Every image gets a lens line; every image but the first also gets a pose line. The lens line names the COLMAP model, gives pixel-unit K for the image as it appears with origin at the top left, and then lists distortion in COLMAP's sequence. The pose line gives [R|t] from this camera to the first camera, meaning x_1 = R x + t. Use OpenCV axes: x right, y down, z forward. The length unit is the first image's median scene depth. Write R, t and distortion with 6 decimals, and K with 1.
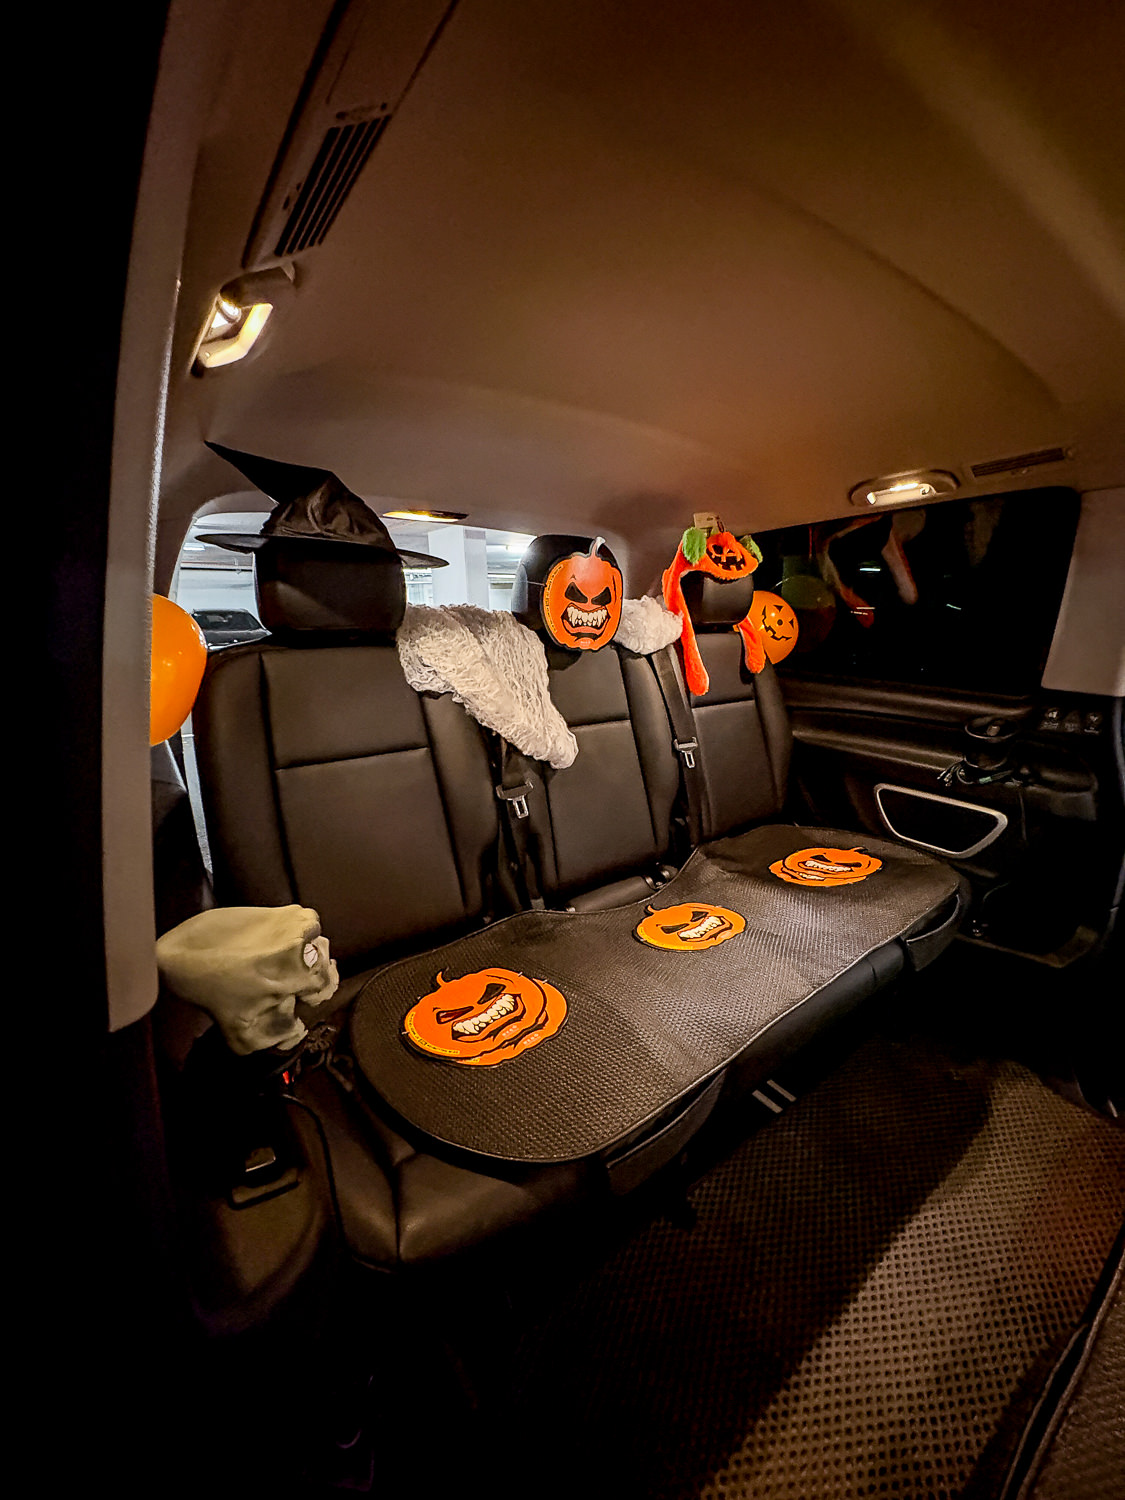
lens RADIAL K [[587.3, 0, 562.5], [0, 587.3, 750.0], [0, 0, 1]] dist [-0.003104, -0.000246]
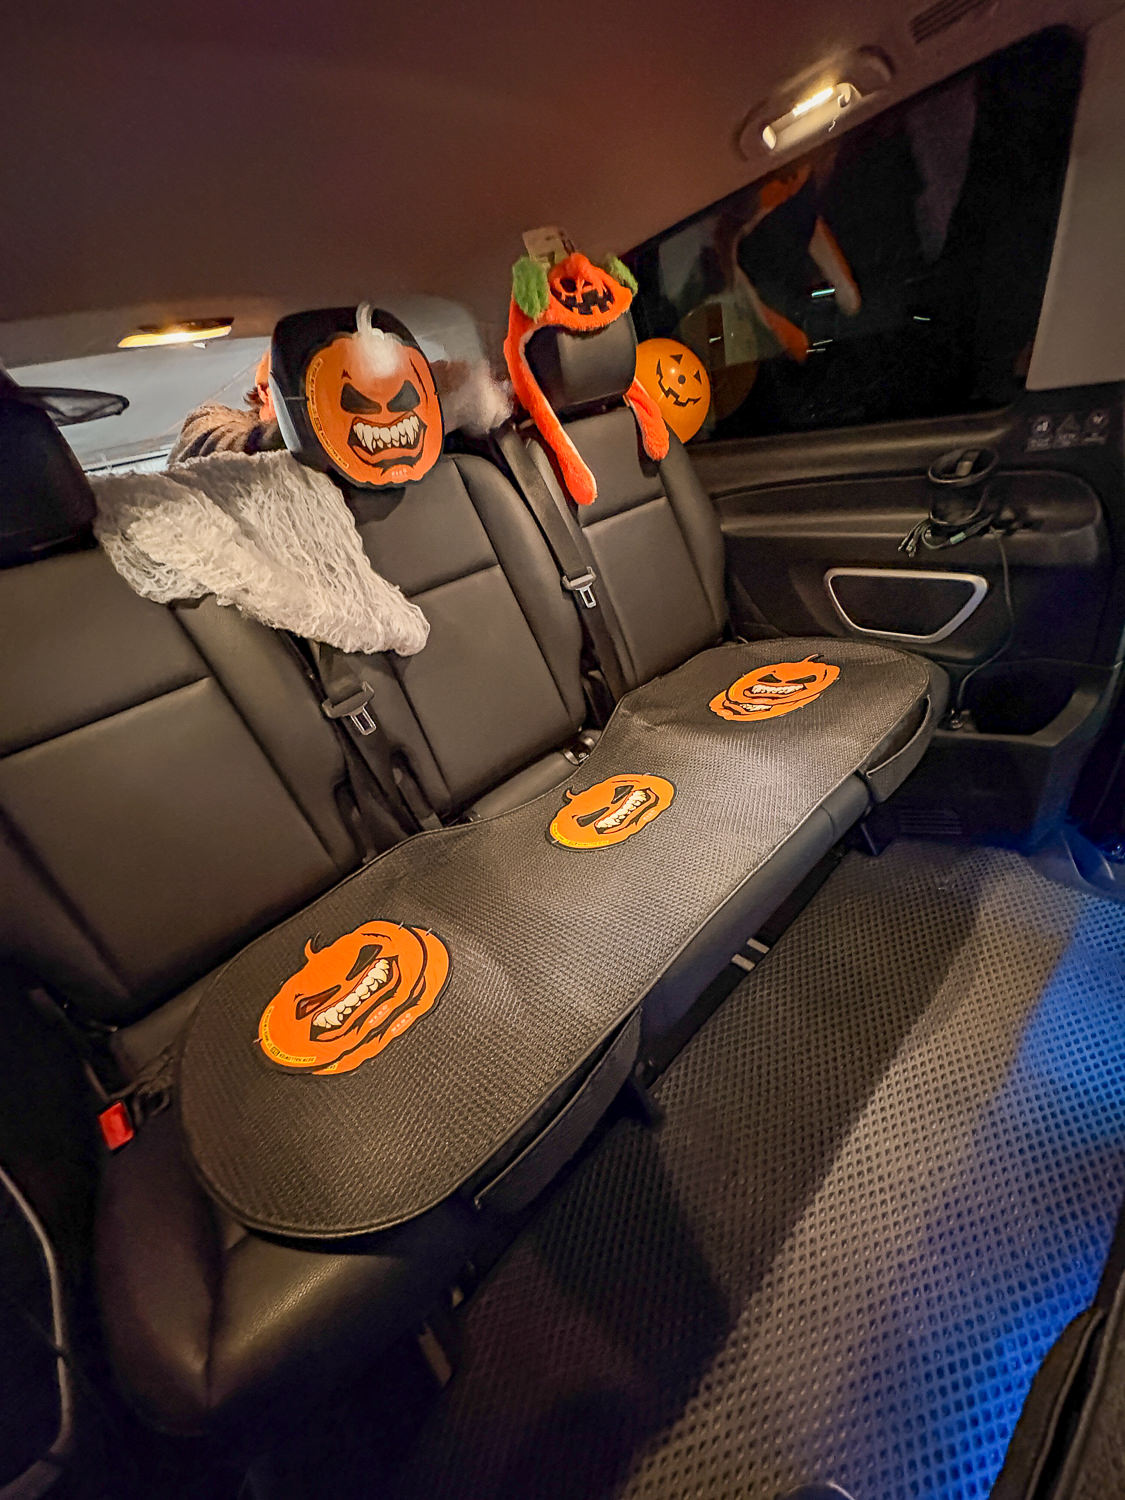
lens RADIAL K [[599.9, 0, 558.6], [0, 599.9, 750.9], [0, 0, 1]] dist [-0.000375, 0.000450]
pose [[0.973308, -0.229215, -0.011507, 0.156353], [0.223966, 0.937679, 0.265702, -0.015187], [-0.050113, -0.261187, 0.963987, 0.192454]]
